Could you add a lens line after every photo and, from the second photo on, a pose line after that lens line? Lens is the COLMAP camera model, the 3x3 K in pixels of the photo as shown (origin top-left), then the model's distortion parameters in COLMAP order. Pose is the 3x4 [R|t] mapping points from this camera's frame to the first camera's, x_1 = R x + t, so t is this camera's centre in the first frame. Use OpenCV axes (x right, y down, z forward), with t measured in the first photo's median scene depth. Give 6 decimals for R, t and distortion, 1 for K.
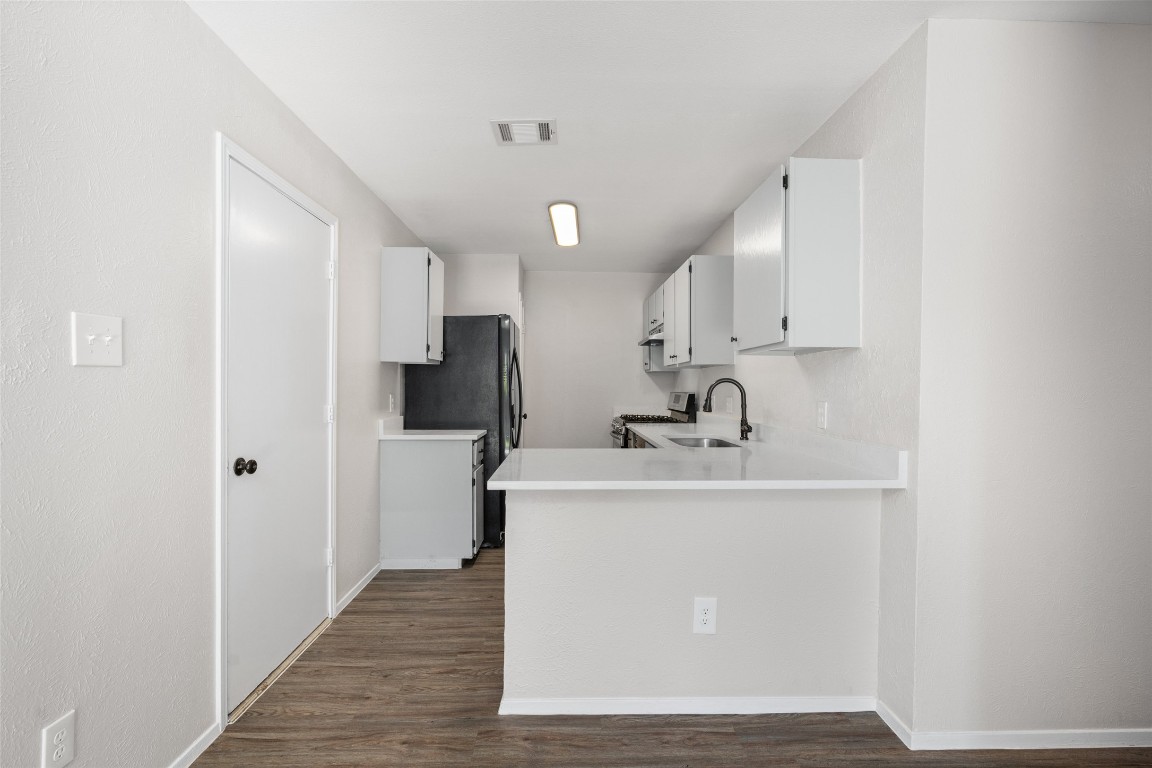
lens RADIAL K [[521.5, 0, 578.1], [0, 521.5, 388.8], [0, 0, 1]] dist [-0.011560, -0.000301]
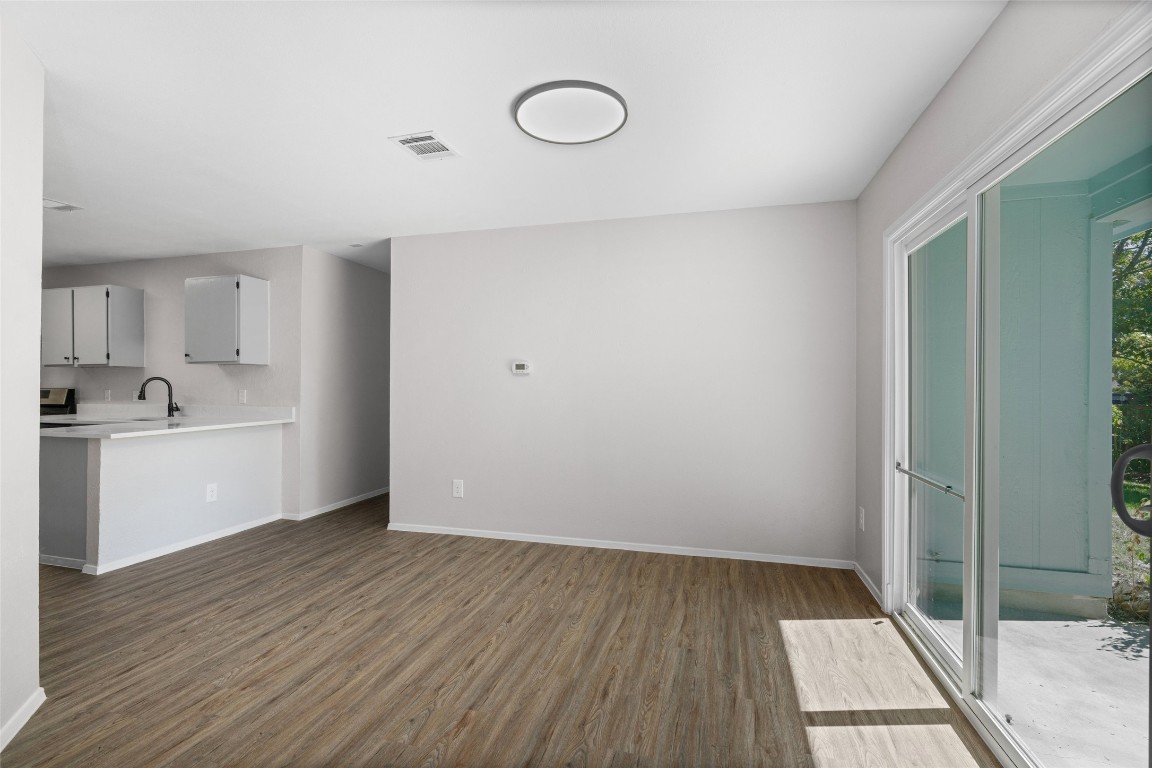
lens RADIAL K [[517.2, 0, 582.0], [0, 517.2, 379.2], [0, 0, 1]] dist [-0.019834, 0.004177]
pose [[0.290890, -0.000481, 0.956756, -1.089398], [0.007494, 0.999970, -0.001775, -0.002849], [-0.956727, 0.007686, 0.290885, -0.861455]]
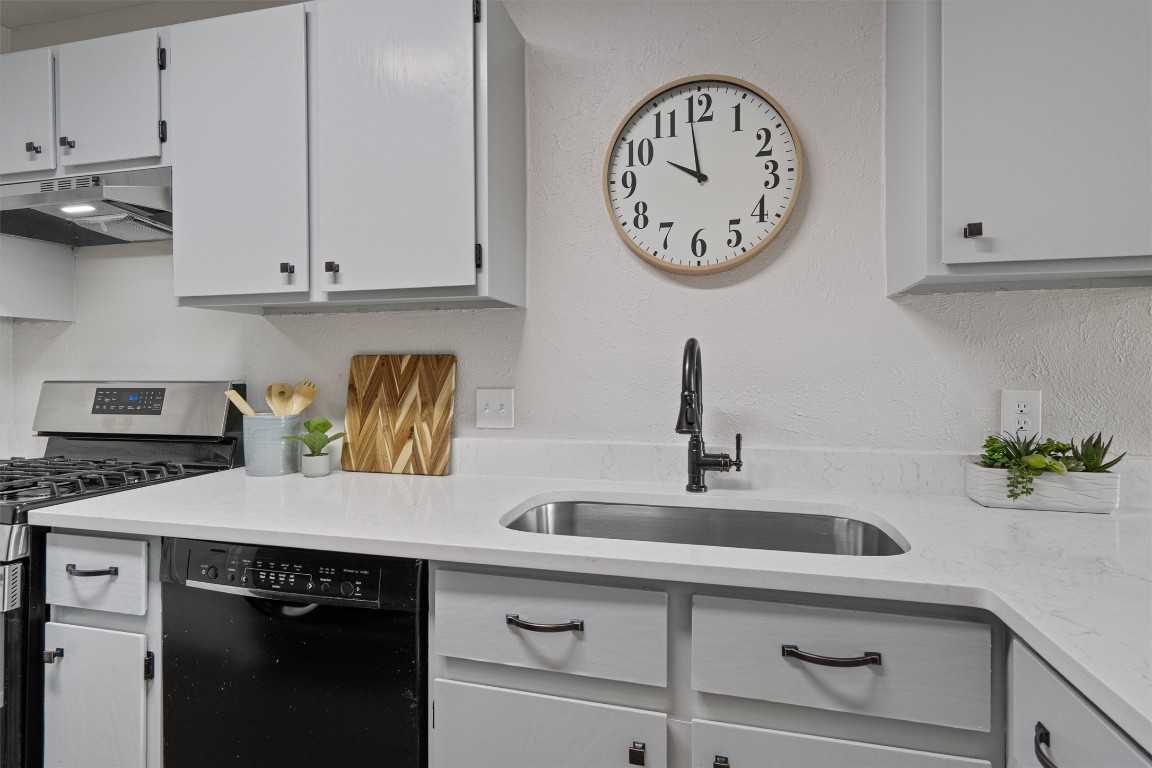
lens RADIAL K [[571.9, 0, 580.5], [0, 571.9, 378.3], [0, 0, 1]] dist [0.005260, 0.000358]
pose [[0.274425, 0.000997, 0.961608, -0.194464], [-0.000268, 1.000000, -0.000960, 0.011834], [-0.961608, 0.000006, 0.274426, 1.342470]]
